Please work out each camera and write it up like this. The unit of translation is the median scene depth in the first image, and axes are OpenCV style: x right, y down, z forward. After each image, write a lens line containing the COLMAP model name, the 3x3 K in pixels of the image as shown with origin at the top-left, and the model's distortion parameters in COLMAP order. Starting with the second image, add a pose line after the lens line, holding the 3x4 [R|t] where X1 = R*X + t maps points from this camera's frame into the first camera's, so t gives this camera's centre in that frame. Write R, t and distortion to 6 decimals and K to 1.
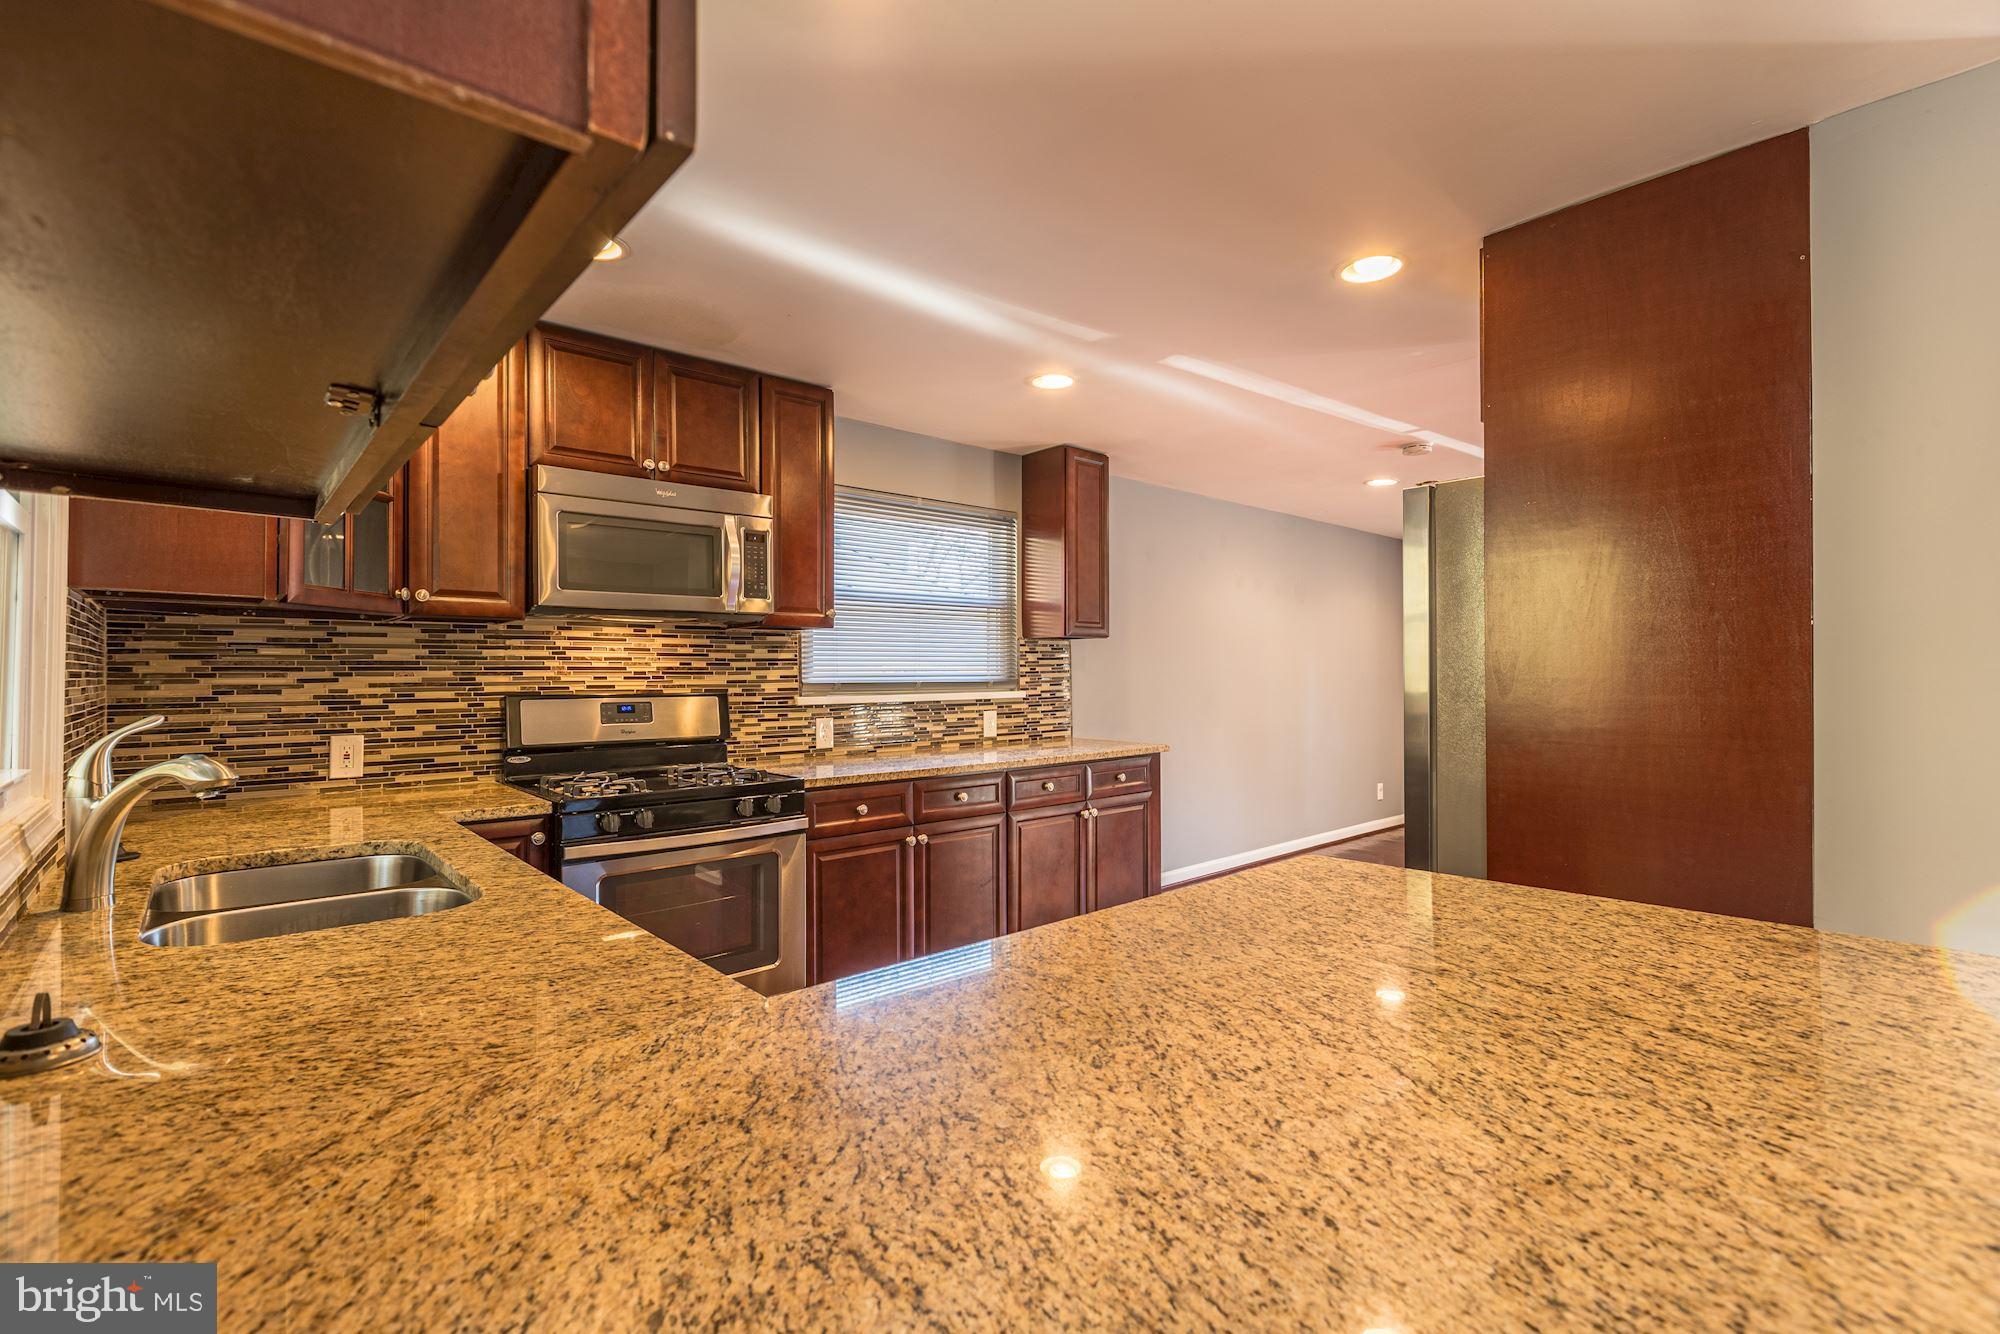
lens RADIAL K [[903.4, 0, 980.7], [0, 903.4, 654.3], [0, 0, 1]] dist [0.000782, 0.000032]
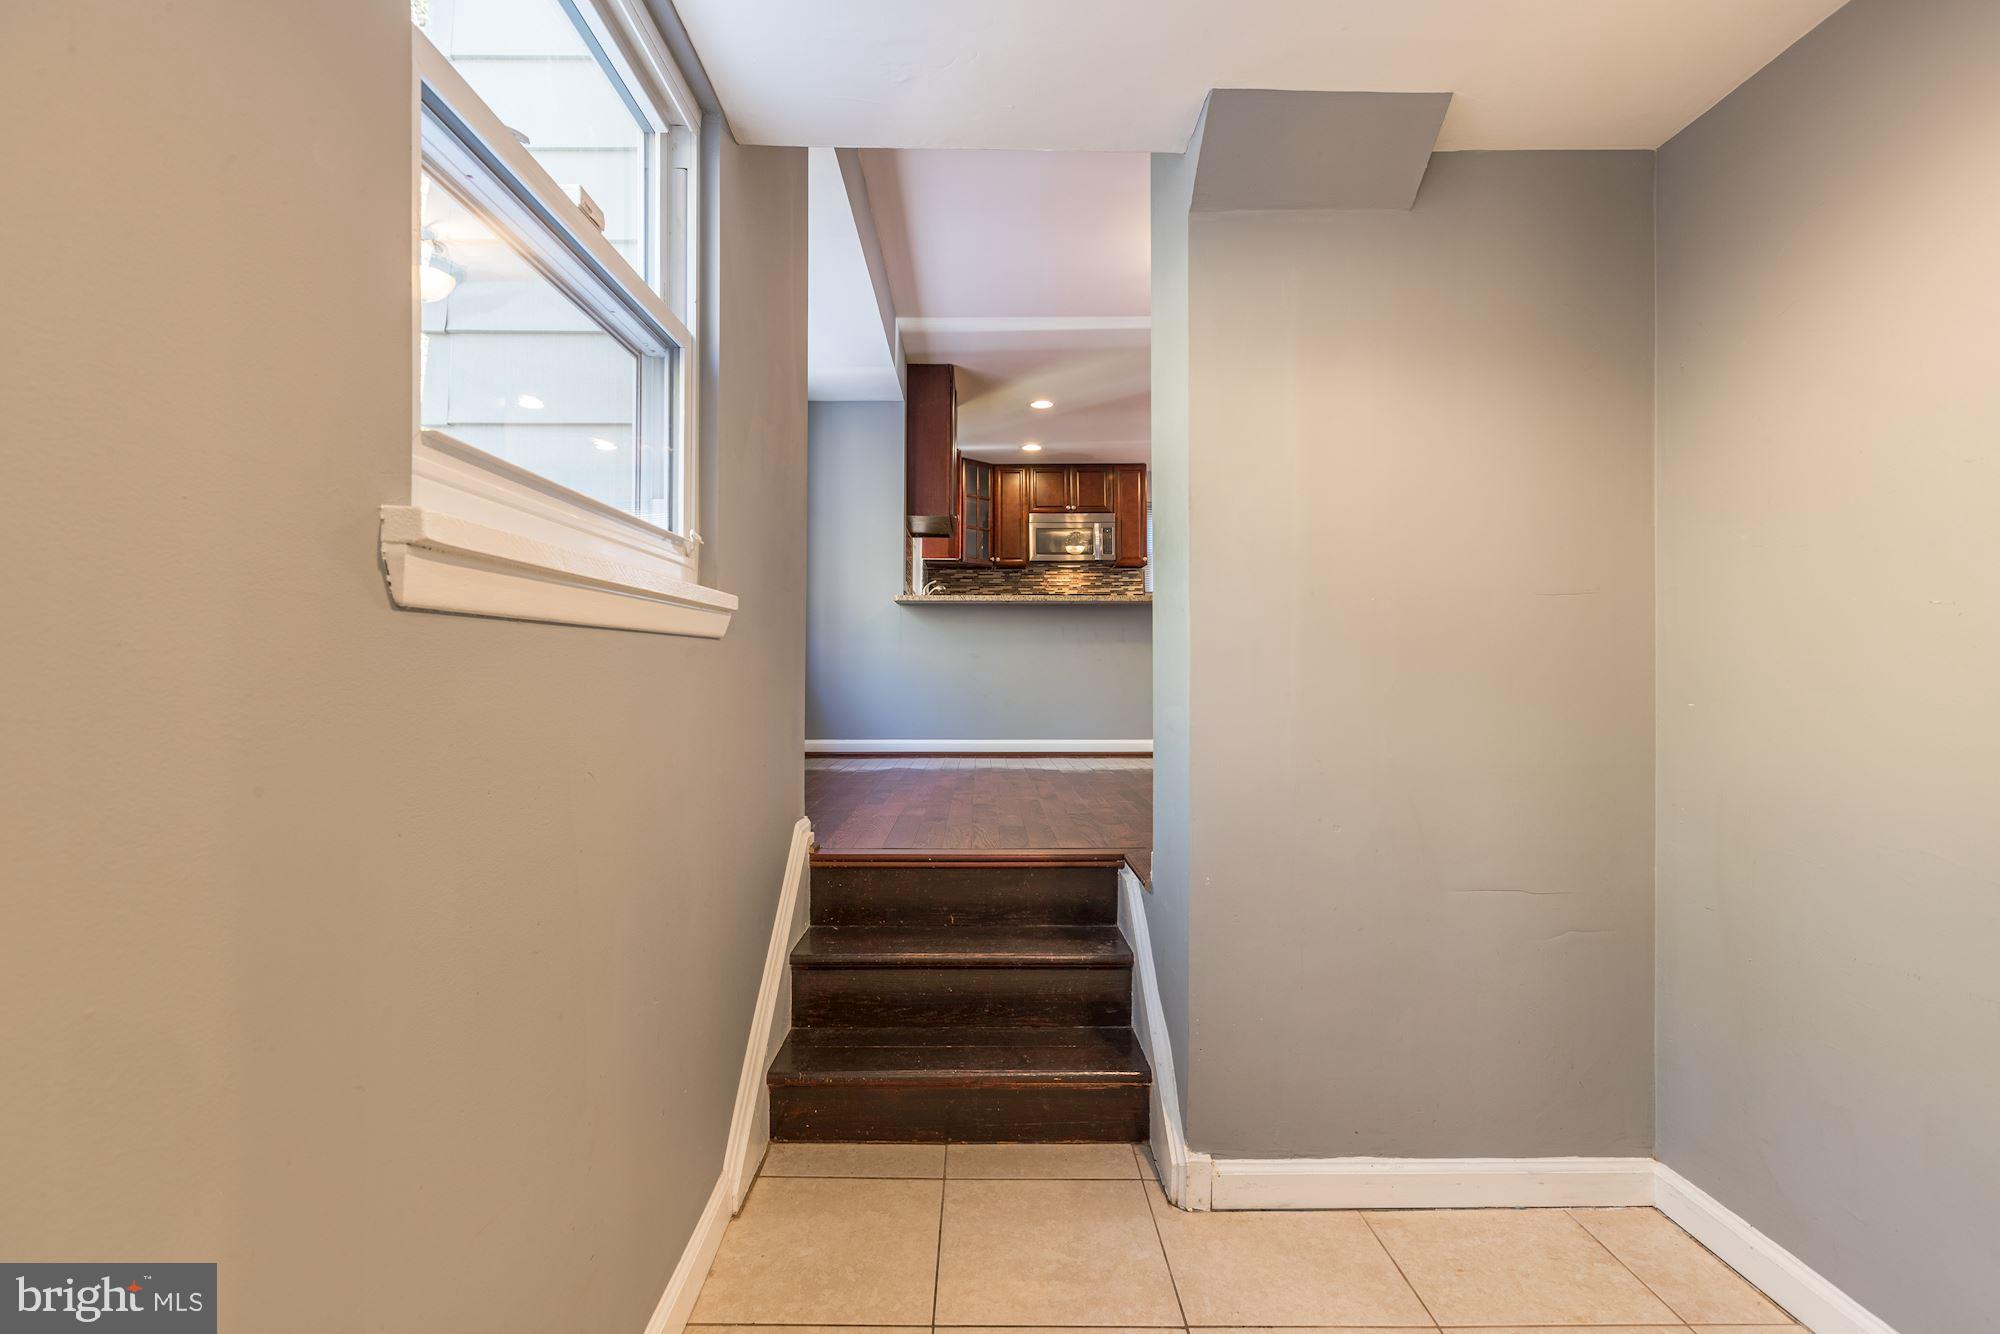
lens RADIAL K [[903.4, 0, 1009.0], [0, 903.4, 672.3], [0, 0, 1]] dist [0.000782, 0.000032]
pose [[0.780099, 0.002924, -0.625650, 1.190565], [0.014935, 0.999617, 0.023294, 0.218762], [0.625478, -0.027515, 0.779756, -1.246718]]
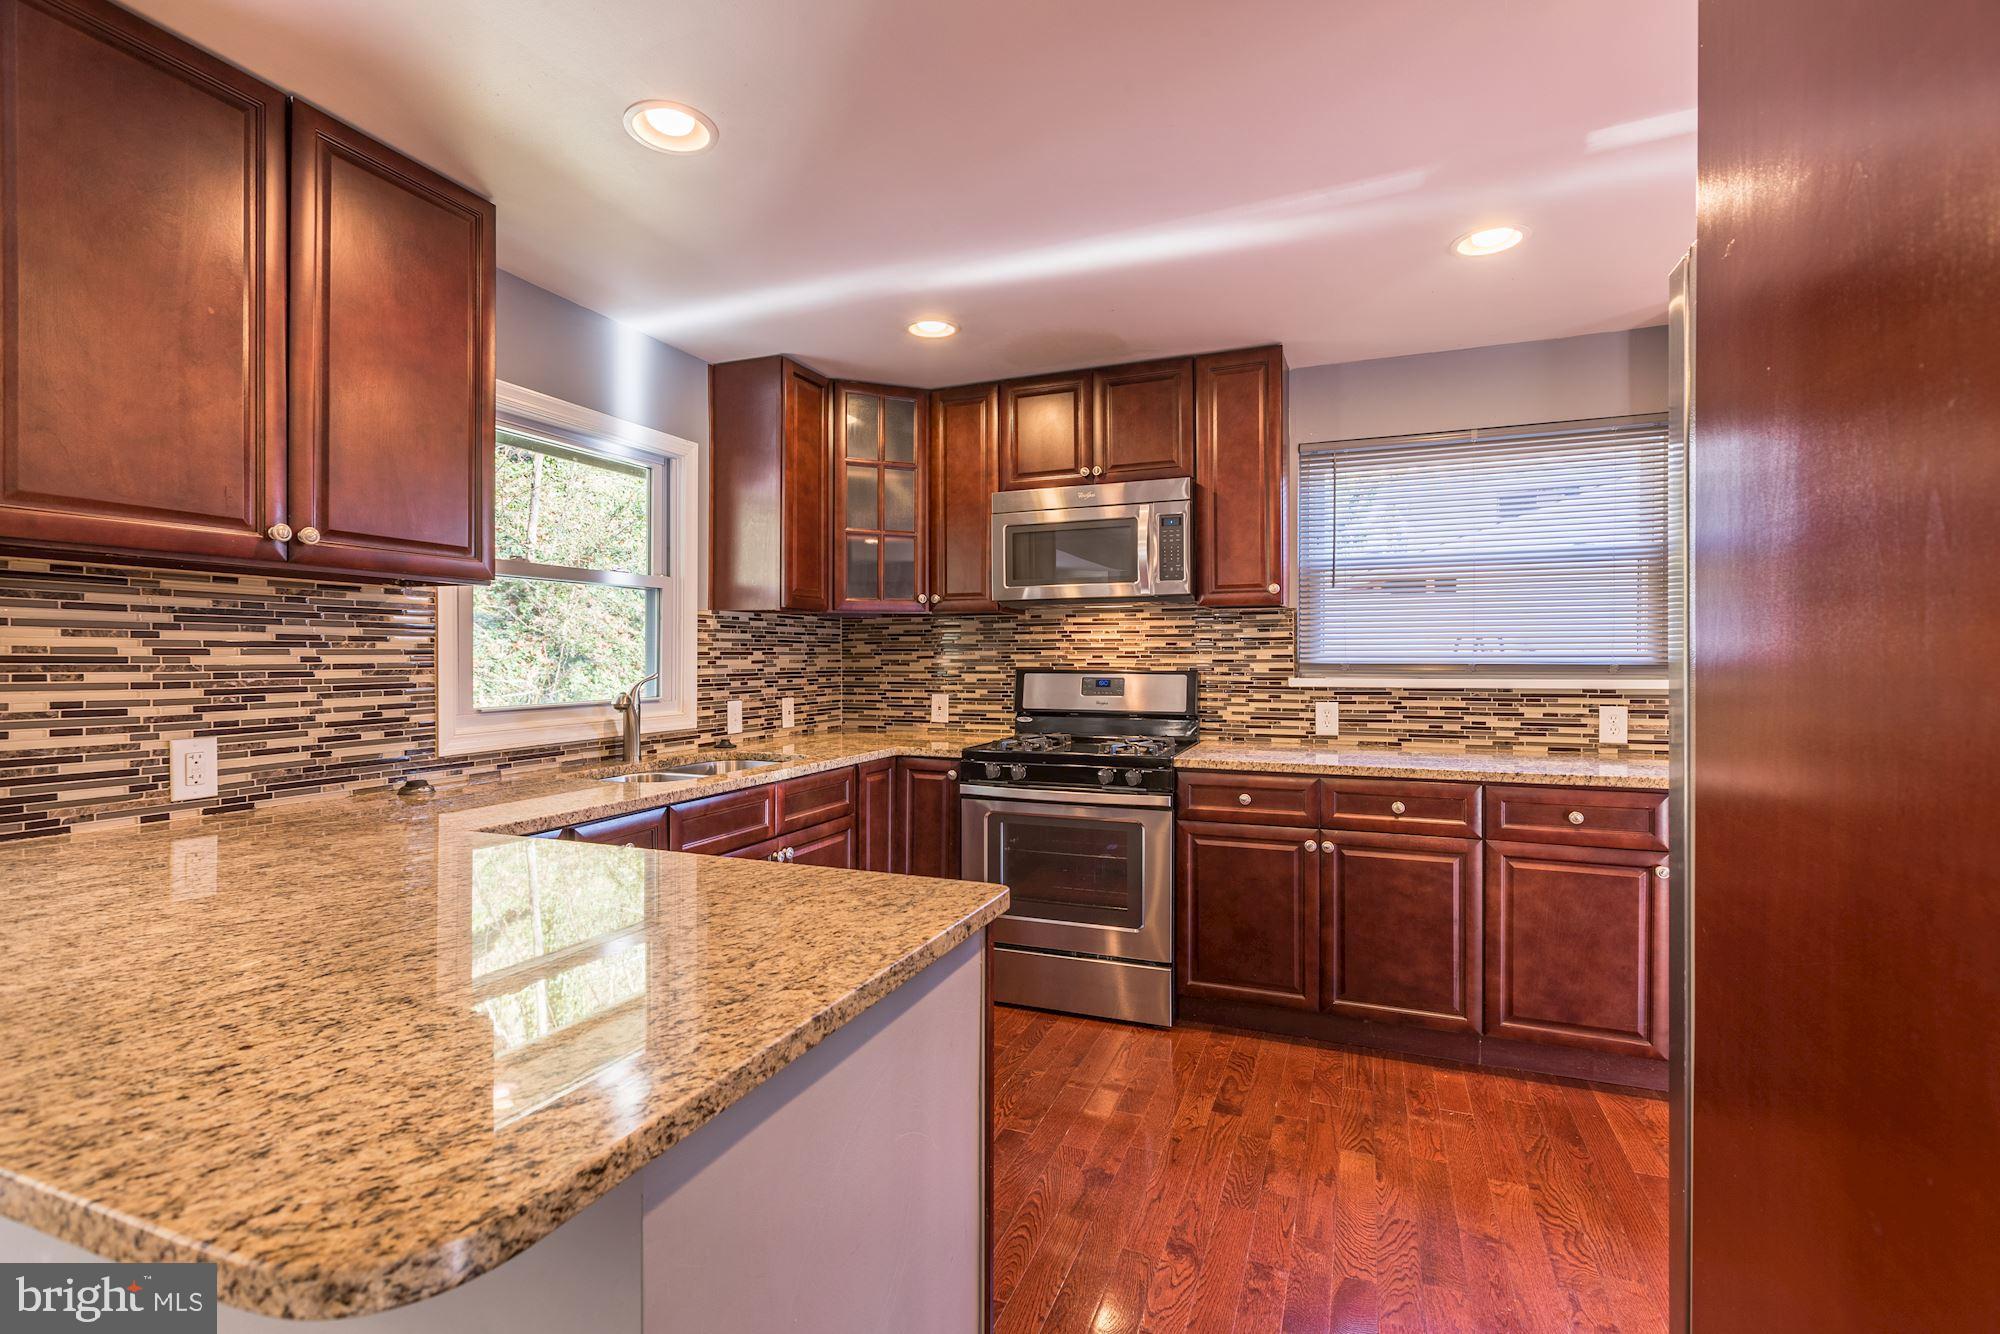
lens RADIAL K [[903.4, 0, 1001.7], [0, 903.4, 662.4], [0, 0, 1]] dist [0.000782, 0.000032]
pose [[0.449470, 0.010260, -0.893236, 0.608738], [0.018391, 0.999616, 0.020736, 0.007176], [0.893106, -0.025748, 0.449109, 0.373132]]
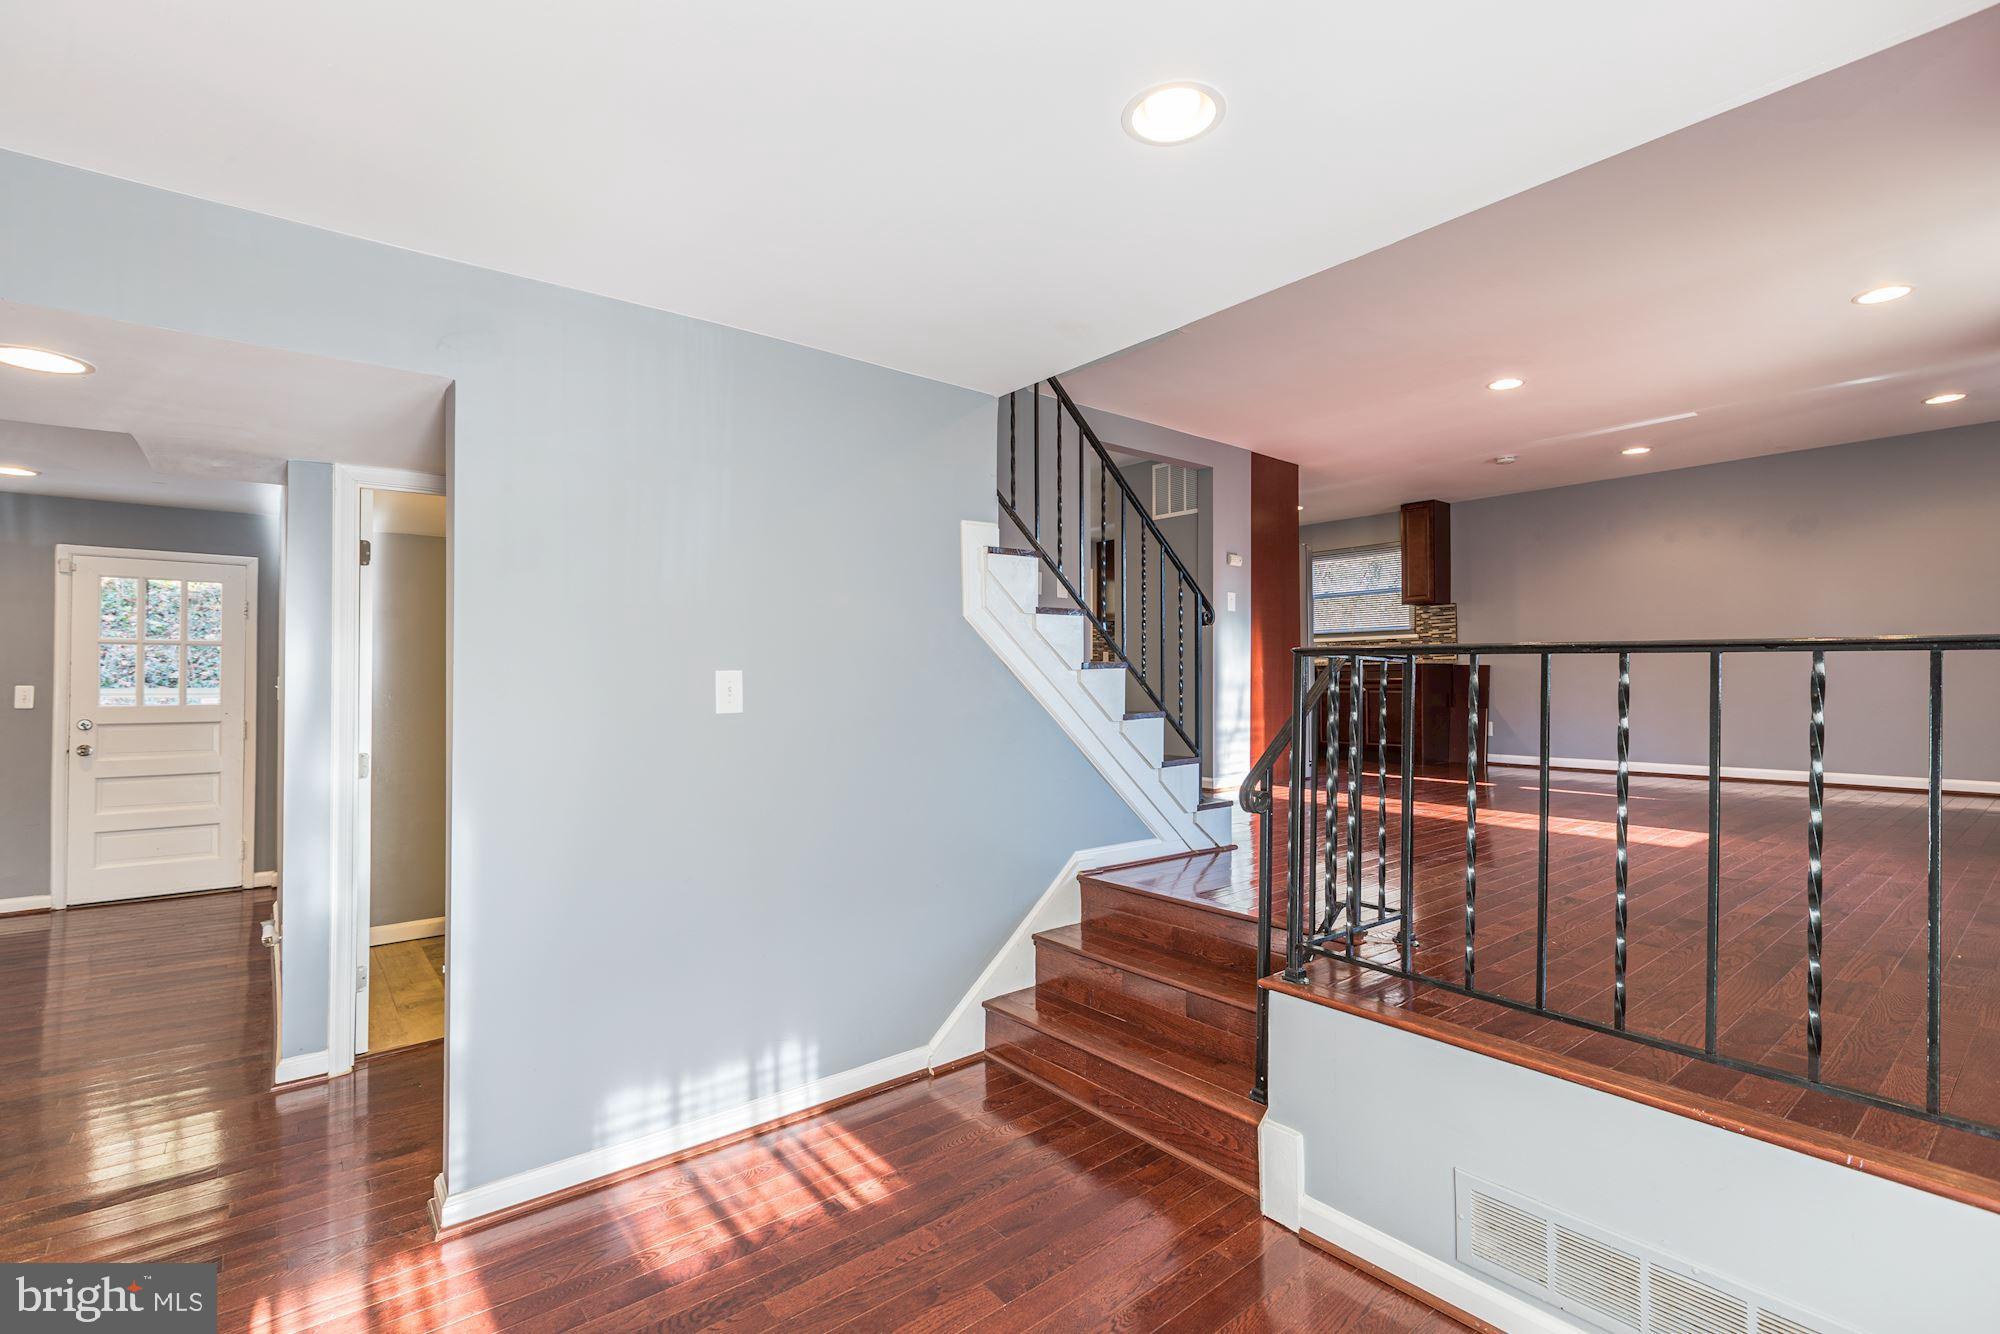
lens RADIAL K [[903.4, 0, 993.8], [0, 903.4, 678.3], [0, 0, 1]] dist [0.000782, 0.000032]
pose [[-0.034344, -0.000588, -0.999410, 2.913313], [0.020790, 0.999783, -0.001303, 0.170944], [0.999194, -0.020823, -0.034324, 0.272059]]
